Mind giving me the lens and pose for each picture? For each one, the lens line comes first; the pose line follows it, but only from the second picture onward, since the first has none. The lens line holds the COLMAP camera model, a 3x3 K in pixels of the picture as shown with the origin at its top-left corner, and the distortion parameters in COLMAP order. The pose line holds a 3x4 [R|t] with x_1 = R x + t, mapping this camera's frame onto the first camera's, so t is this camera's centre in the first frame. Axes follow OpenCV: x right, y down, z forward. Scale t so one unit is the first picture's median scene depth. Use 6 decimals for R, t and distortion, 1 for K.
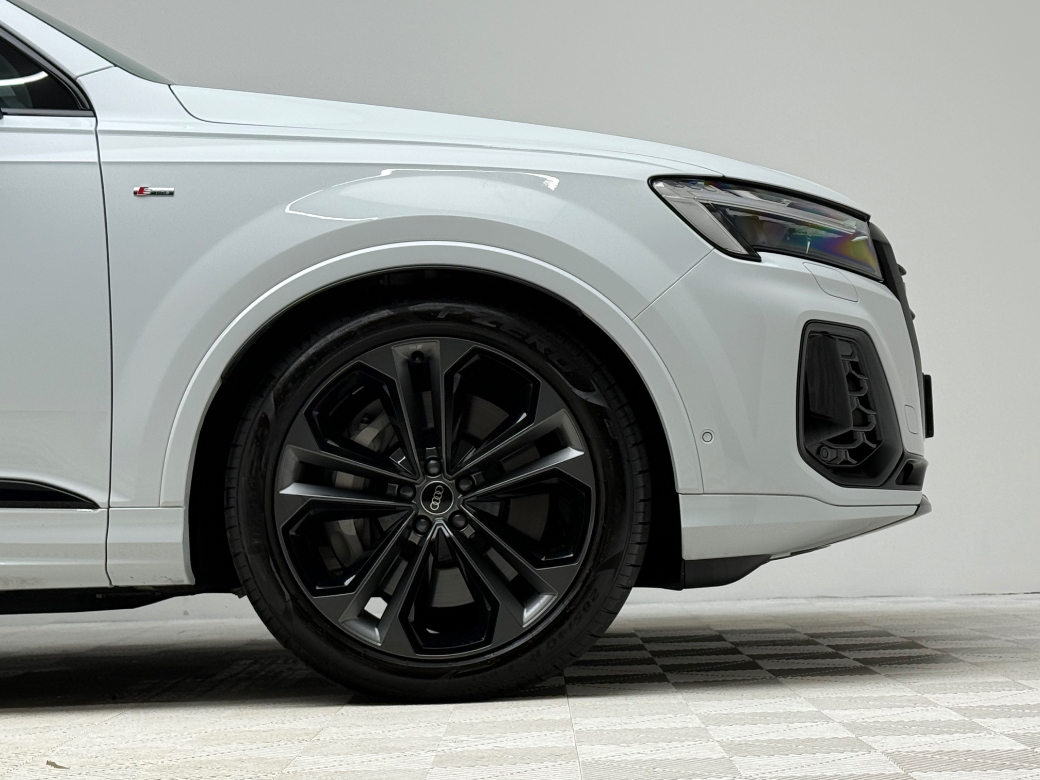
lens RADIAL K [[2352.9, 0, 526.2], [0, 2352.9, 389.9], [0, 0, 1]] dist [0.135767, 0.000000]
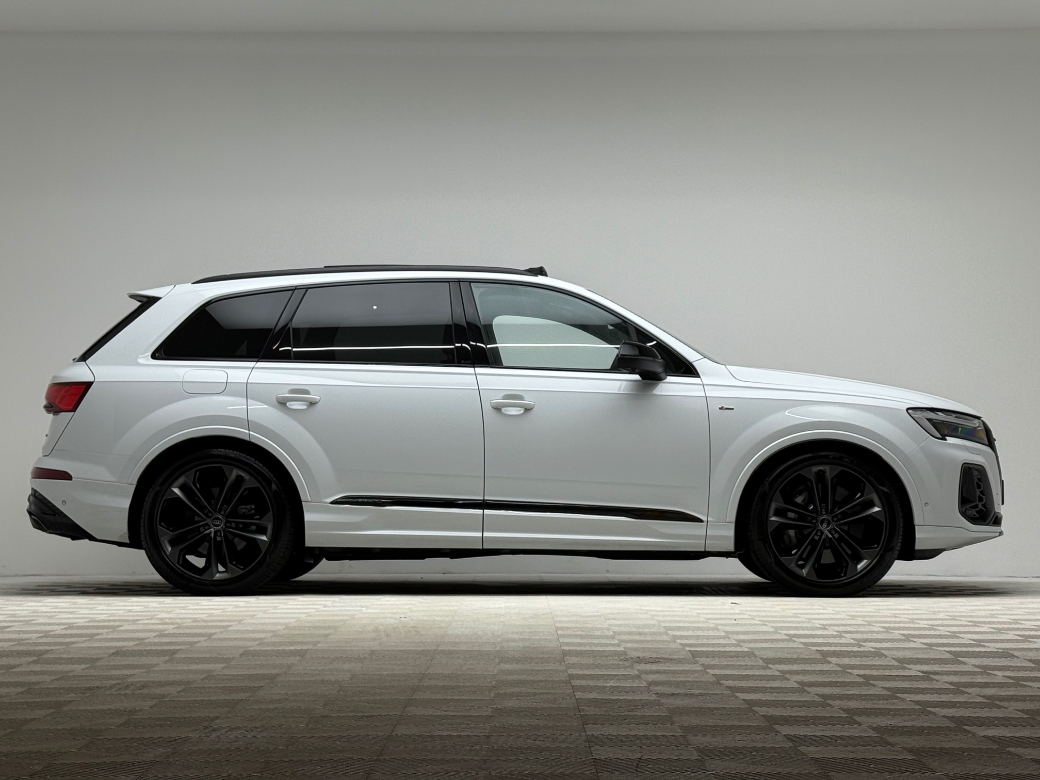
lens RADIAL K [[2352.9, 0, 512.0], [0, 2352.9, 393.4], [0, 0, 1]] dist [0.135767, 0.000000]
pose [[0.999364, 0.035638, 0.000725, -0.409139], [-0.035639, 0.999364, 0.000871, -0.094209], [-0.000694, -0.000896, 0.999999, -1.741349]]
